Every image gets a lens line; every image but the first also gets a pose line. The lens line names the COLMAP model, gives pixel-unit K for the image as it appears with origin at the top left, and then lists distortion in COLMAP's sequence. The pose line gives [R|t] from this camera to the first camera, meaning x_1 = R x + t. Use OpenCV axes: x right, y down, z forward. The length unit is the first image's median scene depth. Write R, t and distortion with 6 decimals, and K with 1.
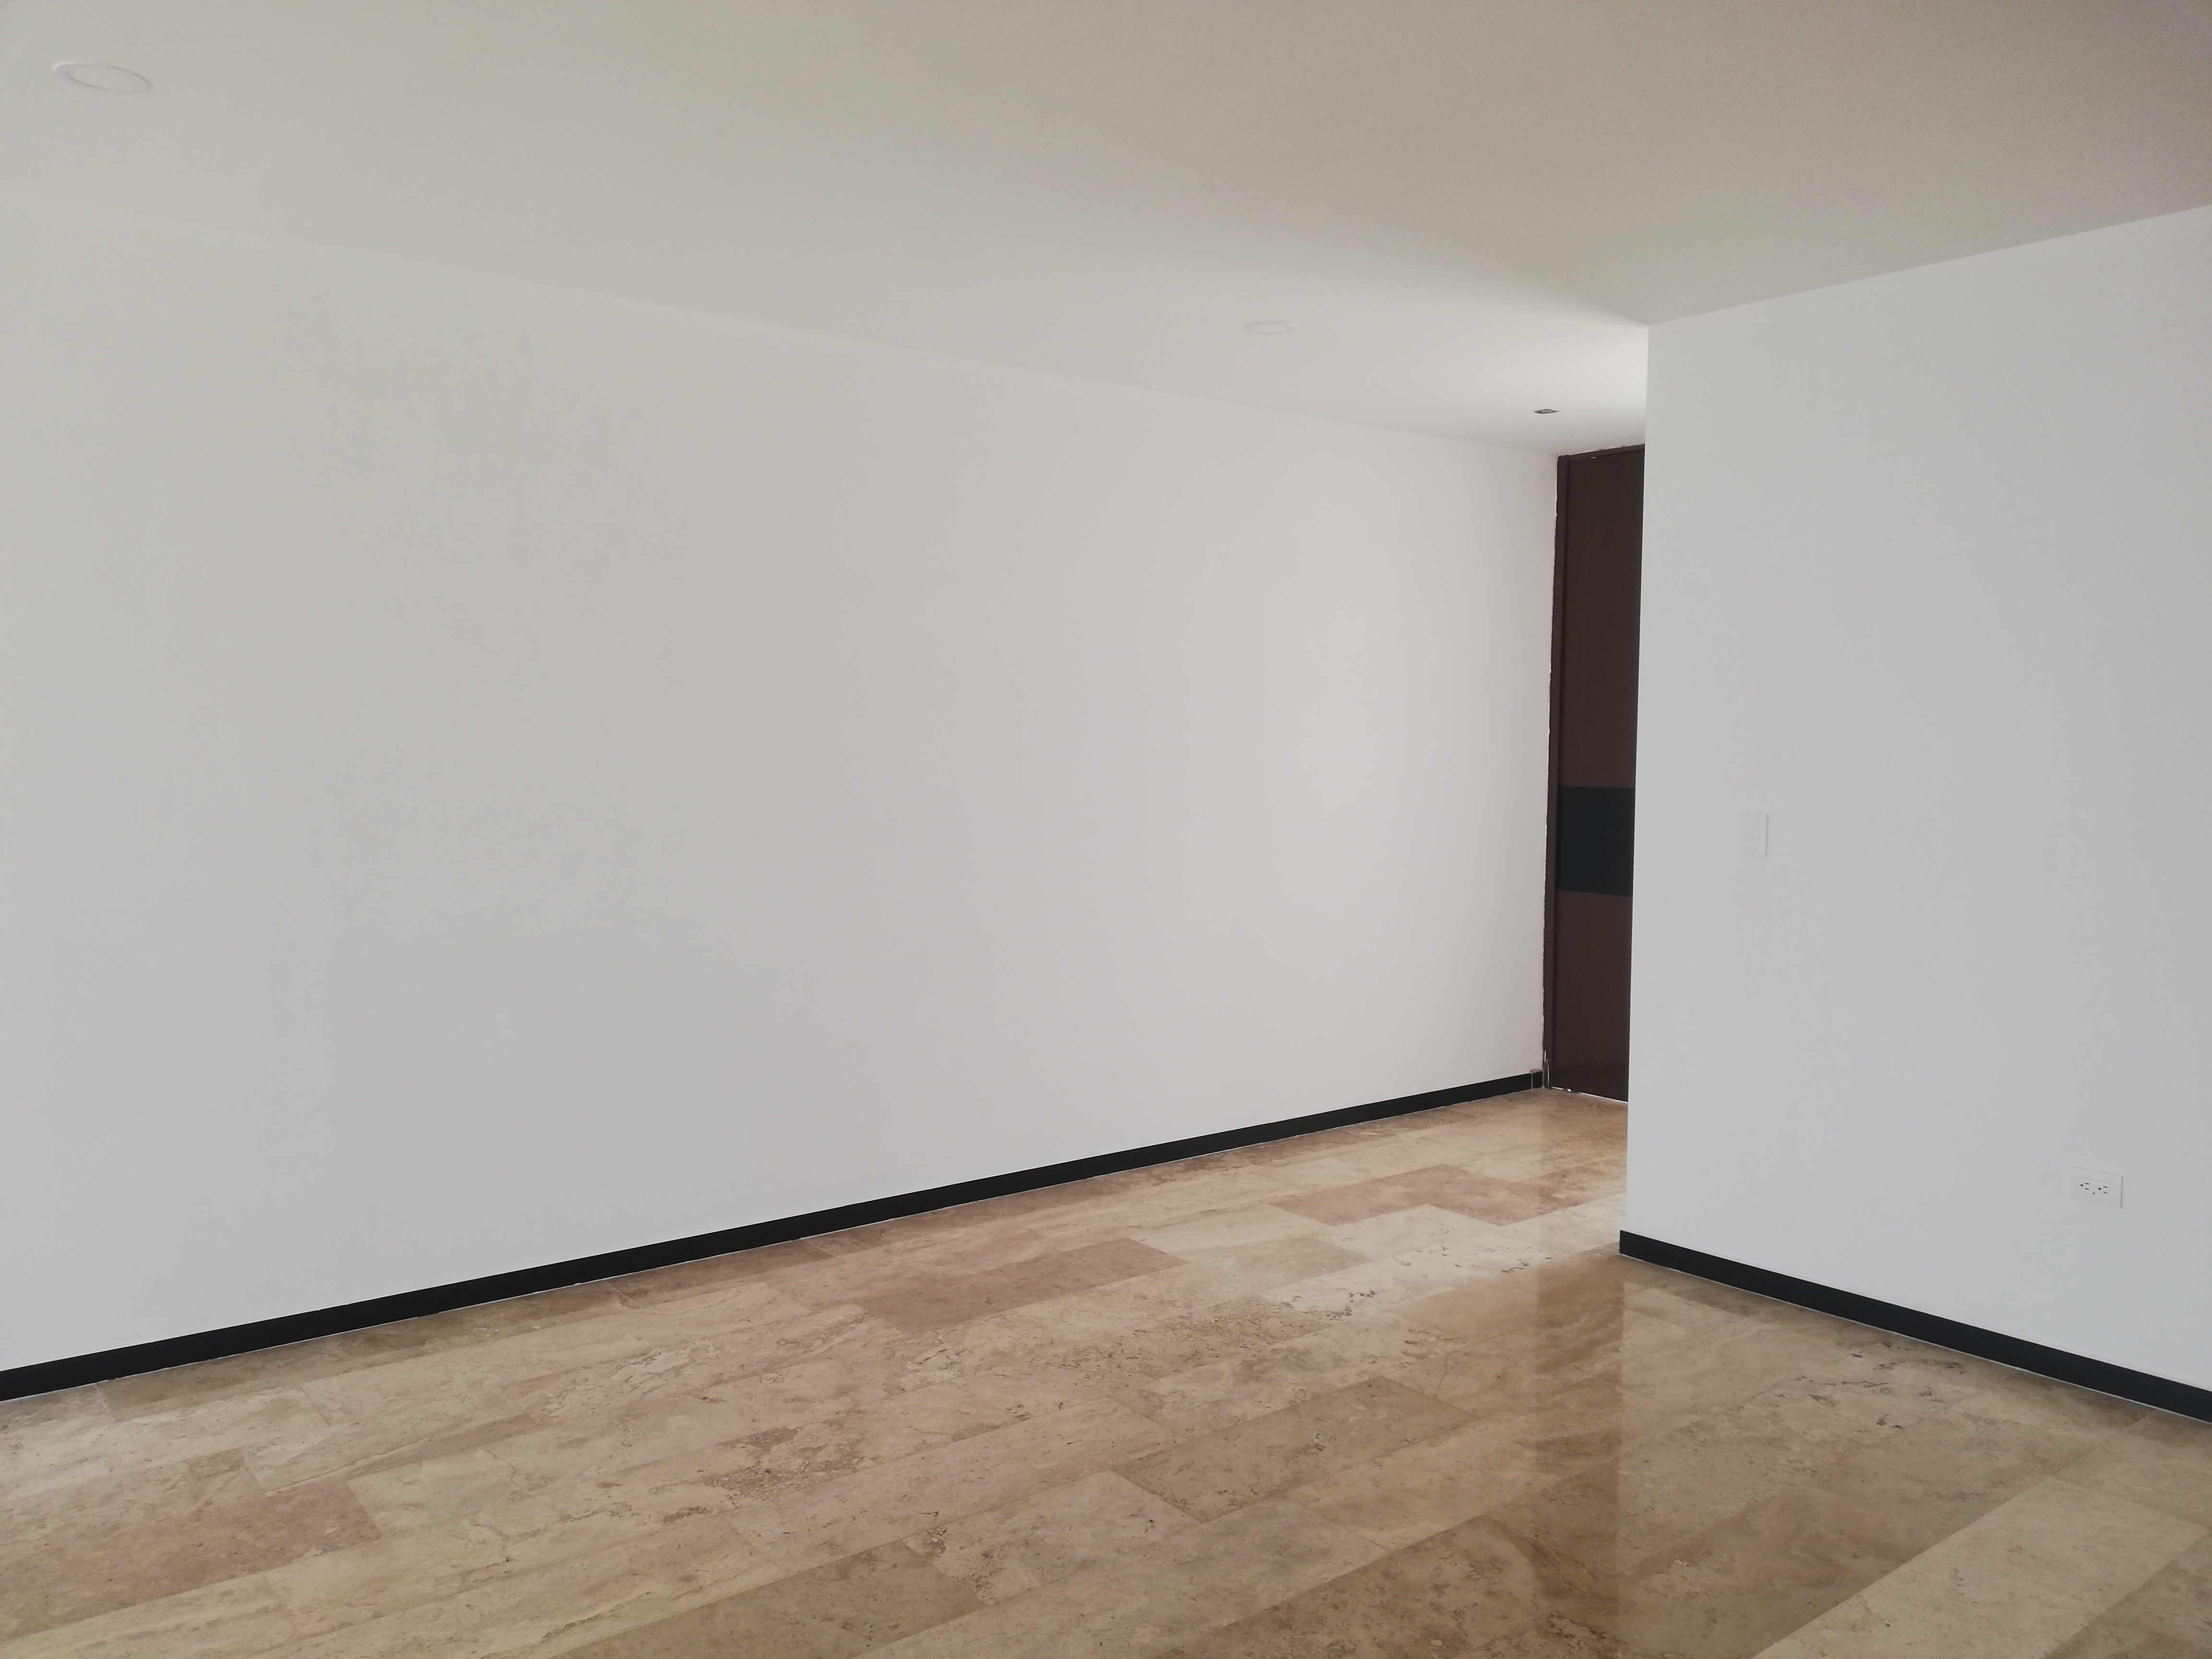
lens RADIAL K [[1663.7, 0, 1109.4], [0, 1663.7, 825.5], [0, 0, 1]] dist [0.010426, -0.009288]
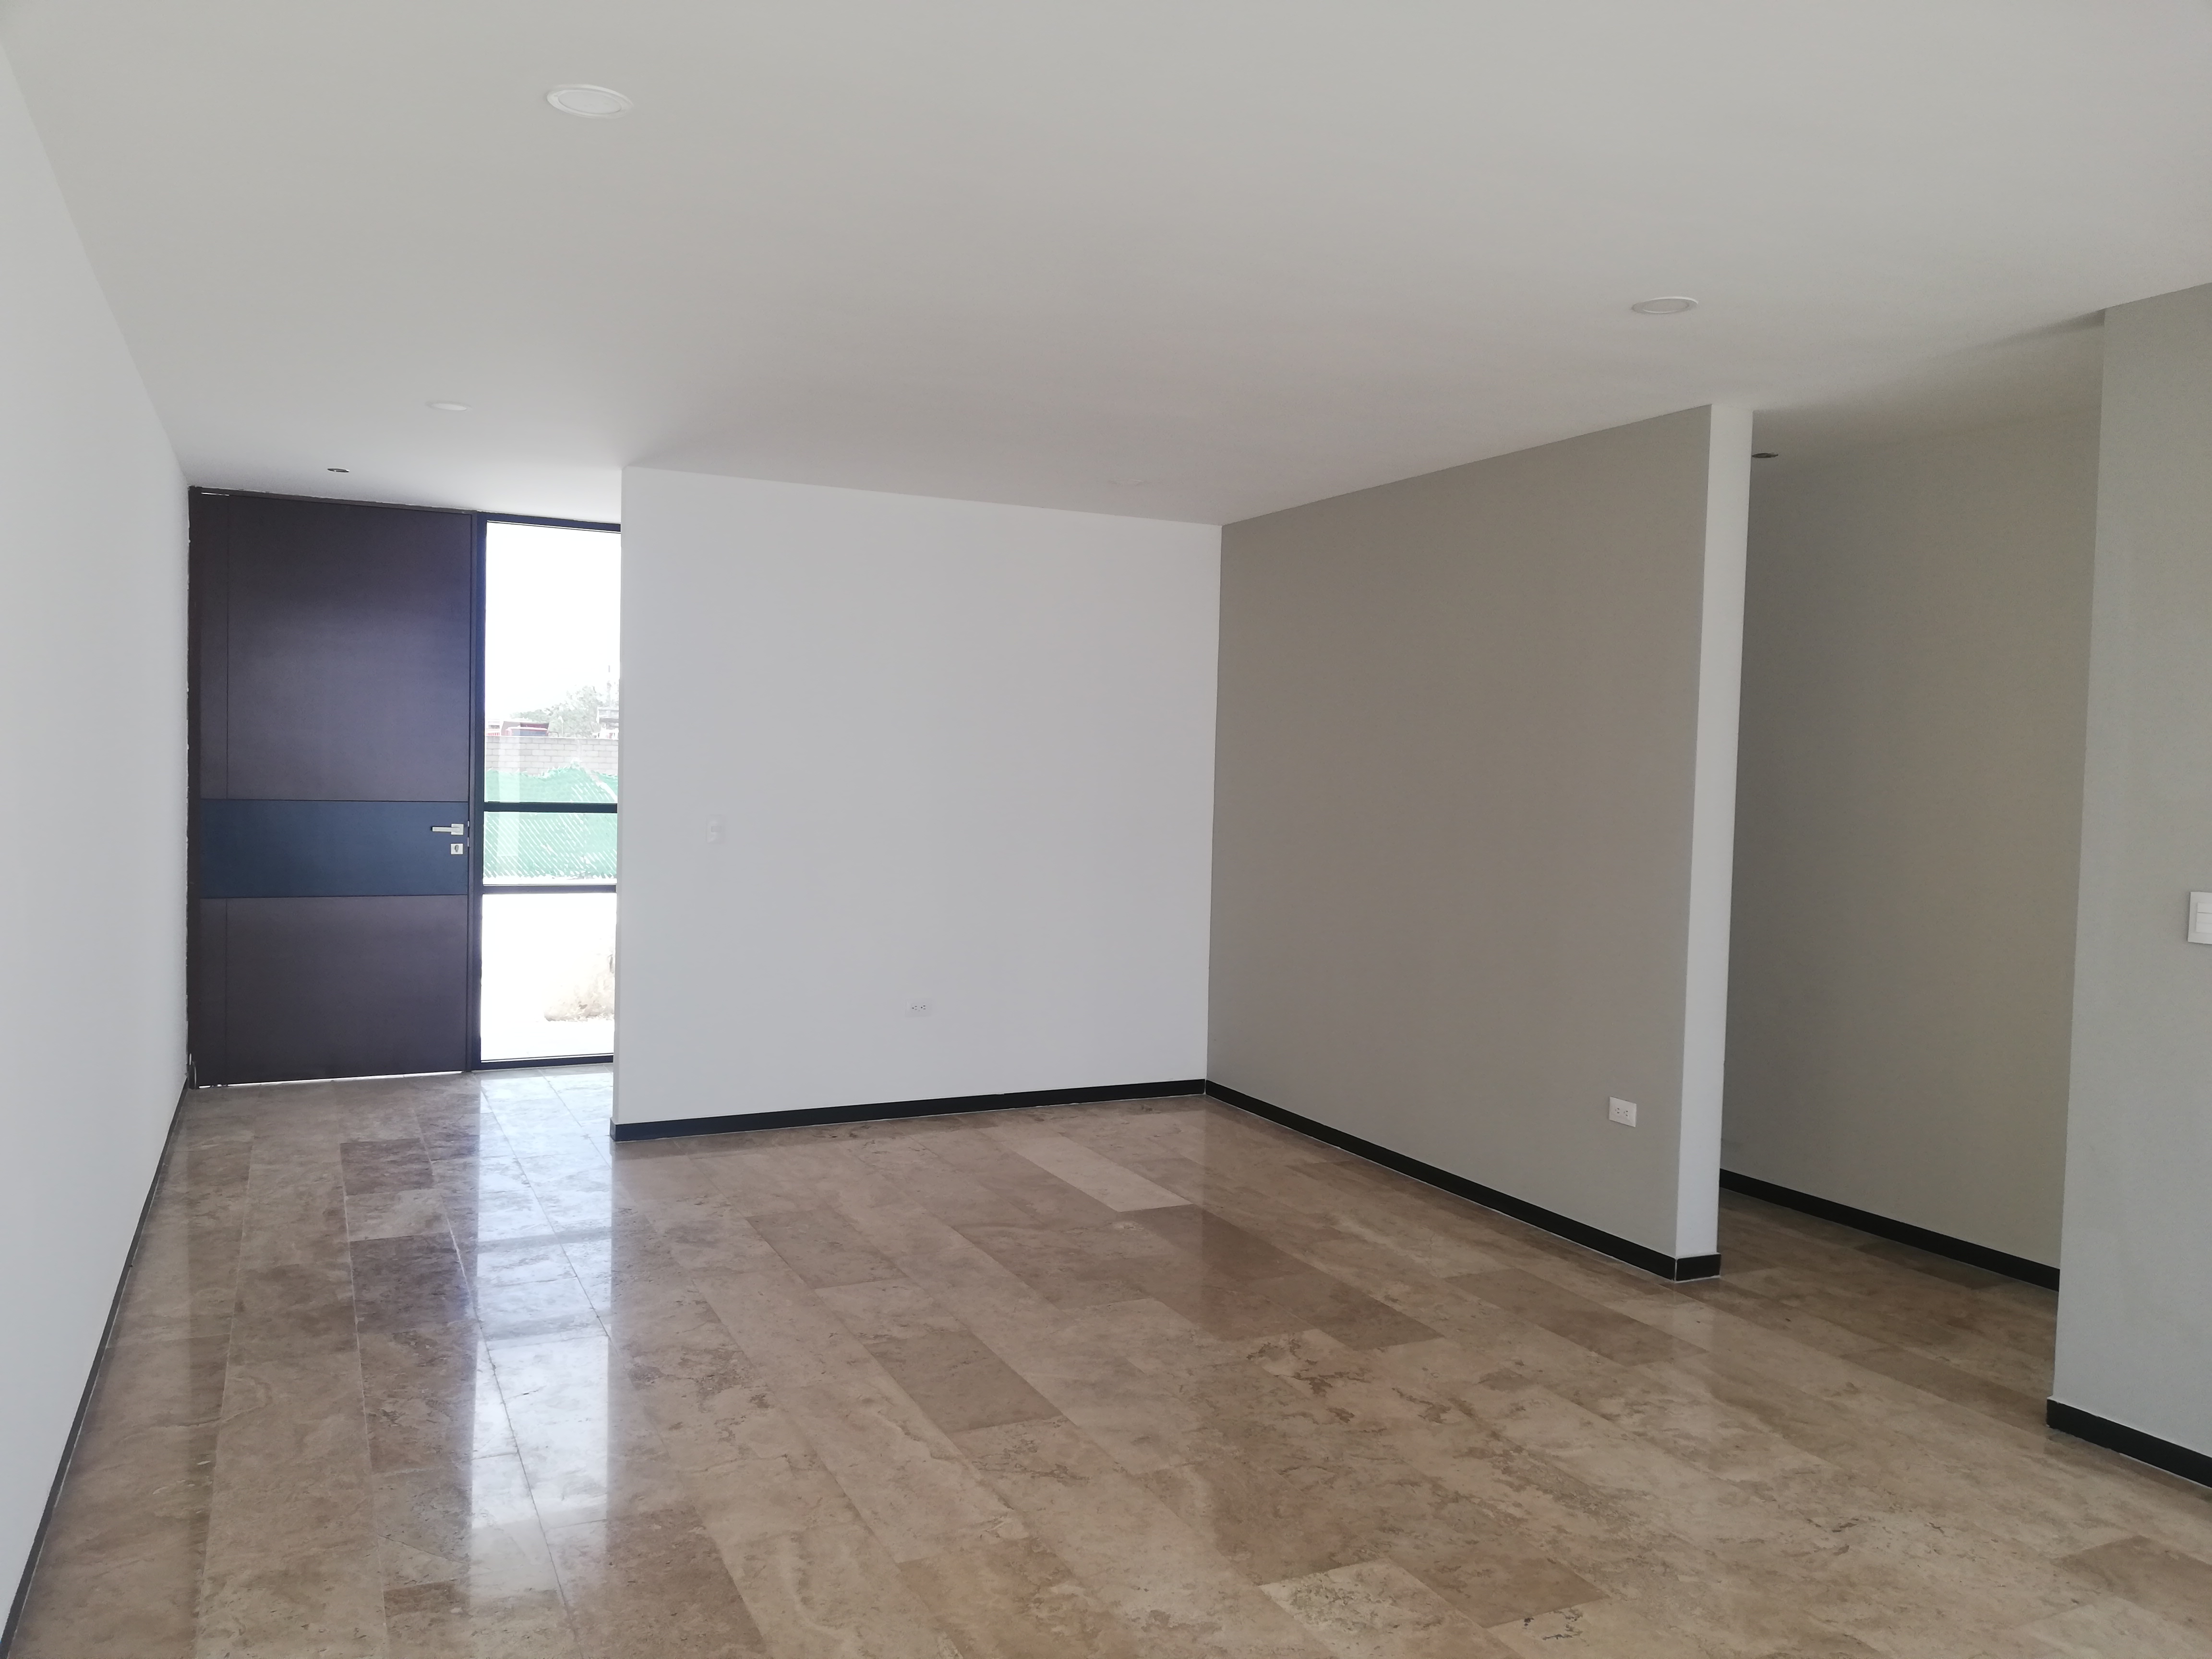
lens RADIAL K [[1663.7, 0, 1110.4], [0, 1663.7, 831.7], [0, 0, 1]] dist [0.010426, -0.009288]
pose [[0.205694, -0.042114, 0.977710, -1.374129], [0.035135, 0.998747, 0.035628, -0.044513], [-0.977986, 0.027023, 0.206916, 0.470688]]
